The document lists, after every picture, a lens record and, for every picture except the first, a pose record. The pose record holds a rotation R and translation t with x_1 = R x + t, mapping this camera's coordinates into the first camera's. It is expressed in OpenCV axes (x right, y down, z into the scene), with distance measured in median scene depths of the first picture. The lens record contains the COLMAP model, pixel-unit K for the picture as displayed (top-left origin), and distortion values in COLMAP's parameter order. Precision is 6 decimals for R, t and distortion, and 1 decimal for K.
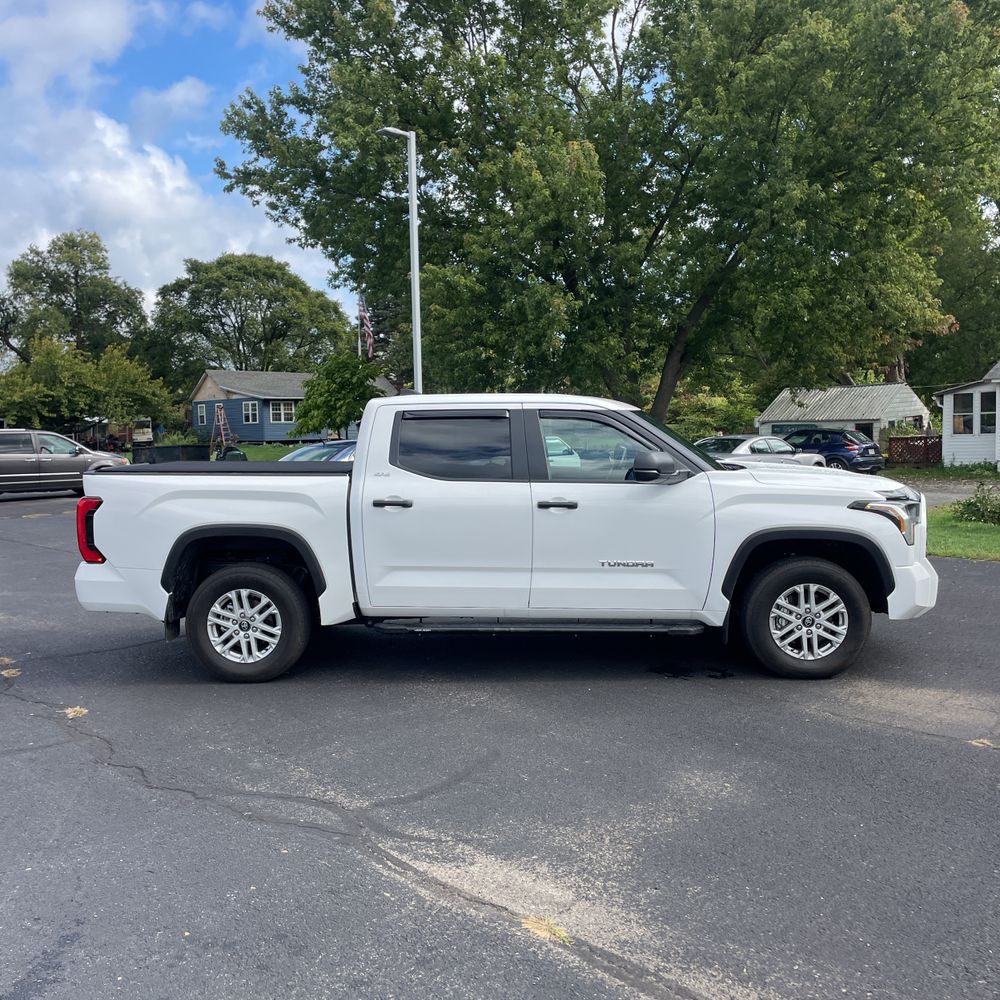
lens RADIAL K [[1001.5, 0, 498.0], [0, 1001.5, 502.7], [0, 0, 1]] dist [0.148682, -0.283258]
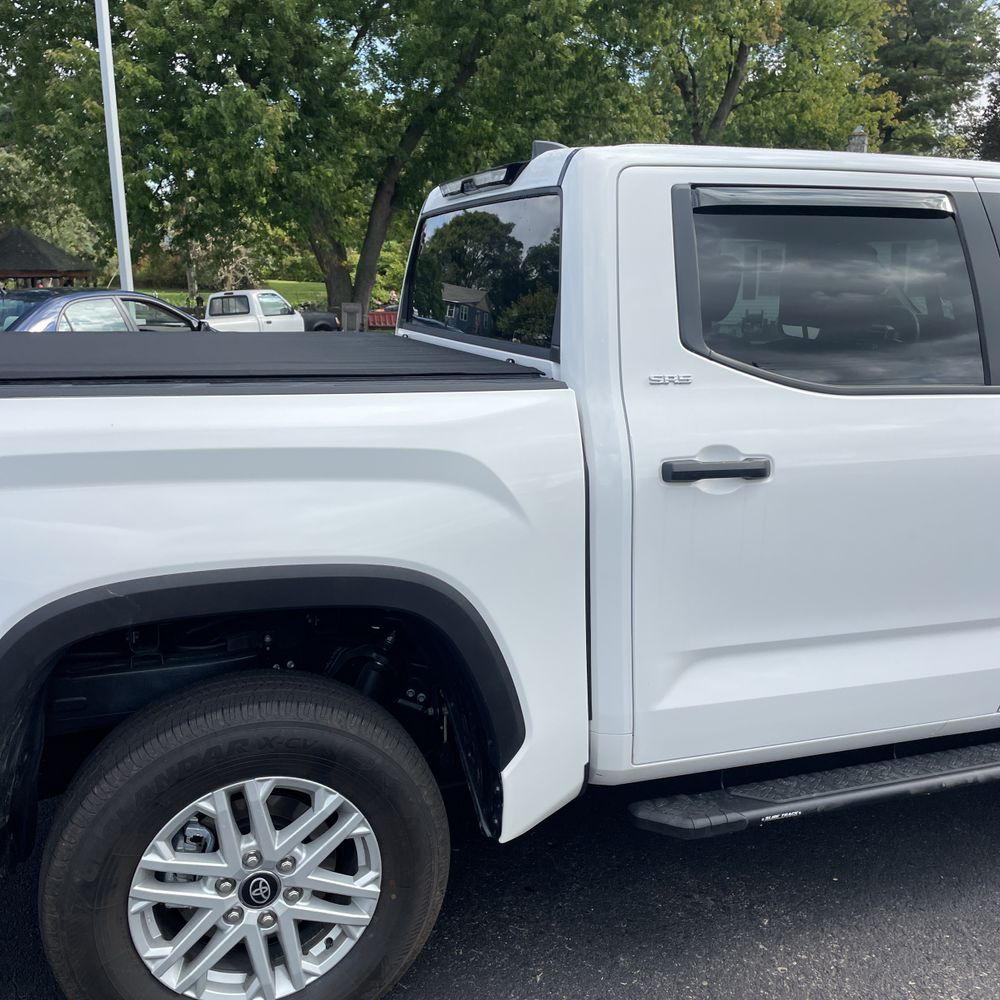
lens RADIAL K [[1004.5, 0, 513.4], [0, 1004.5, 506.2], [0, 0, 1]] dist [0.097520, -0.130959]
pose [[0.924502, -0.068453, 0.374981, -0.069498], [0.016321, 0.989949, 0.140478, -0.008356], [-0.380828, -0.123752, 0.916327, 0.170466]]
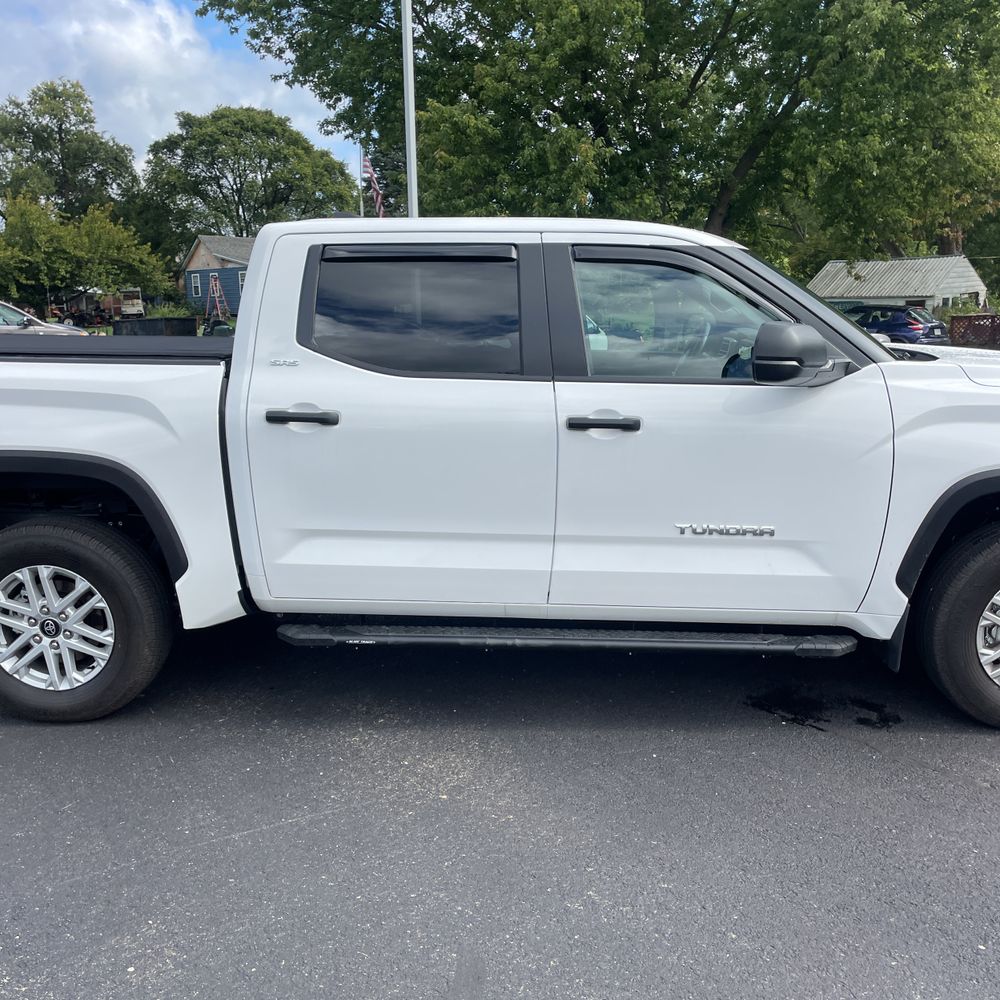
lens RADIAL K [[1004.5, 0, 513.4], [0, 1004.5, 506.2], [0, 0, 1]] dist [0.097520, -0.130959]
pose [[0.999954, 0.009426, -0.001598, 0.002753], [-0.009160, 0.992465, 0.122186, -0.004640], [0.002737, -0.122166, 0.992506, 0.105965]]
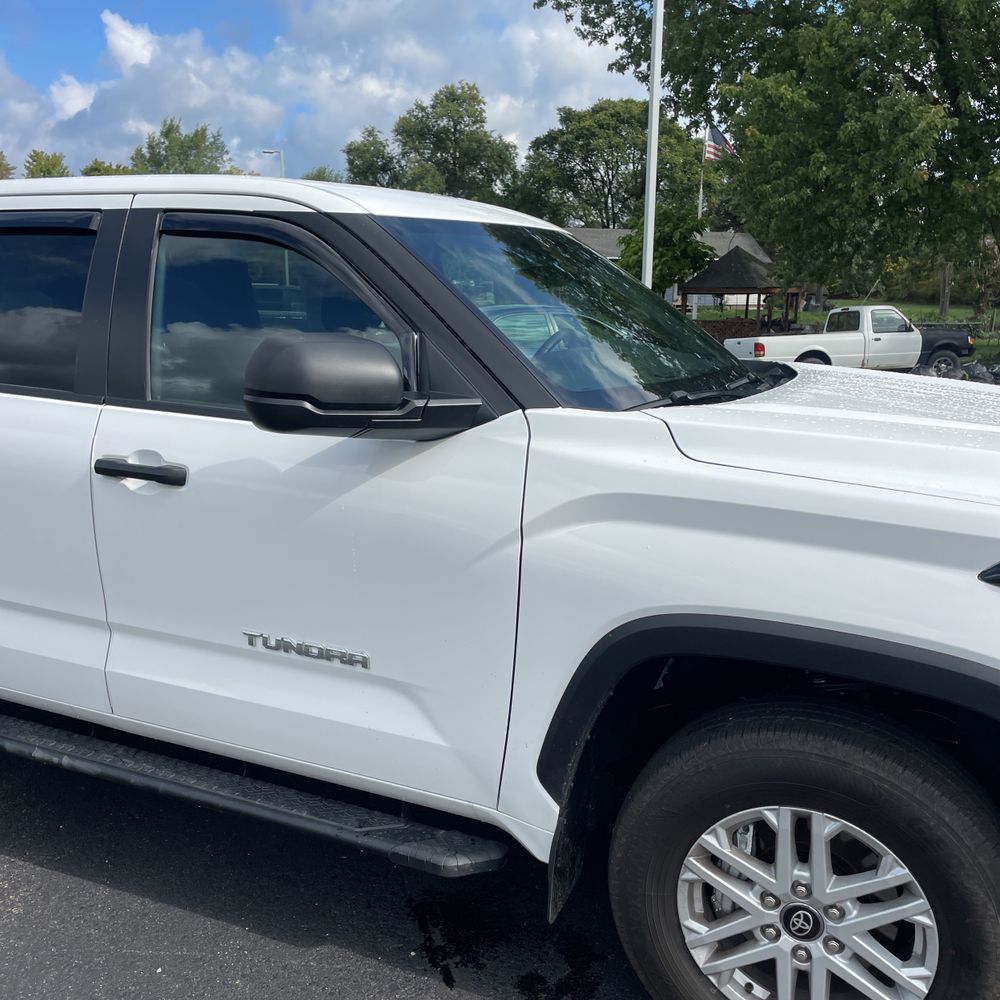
lens RADIAL K [[1010.5, 0, 499.5], [0, 1010.5, 504.1], [0, 0, 1]] dist [0.100969, -0.142885]
pose [[0.923406, 0.104442, -0.369342, 0.076625], [-0.056284, 0.988710, 0.138869, -0.010828], [0.379675, -0.107445, 0.918859, 0.164673]]
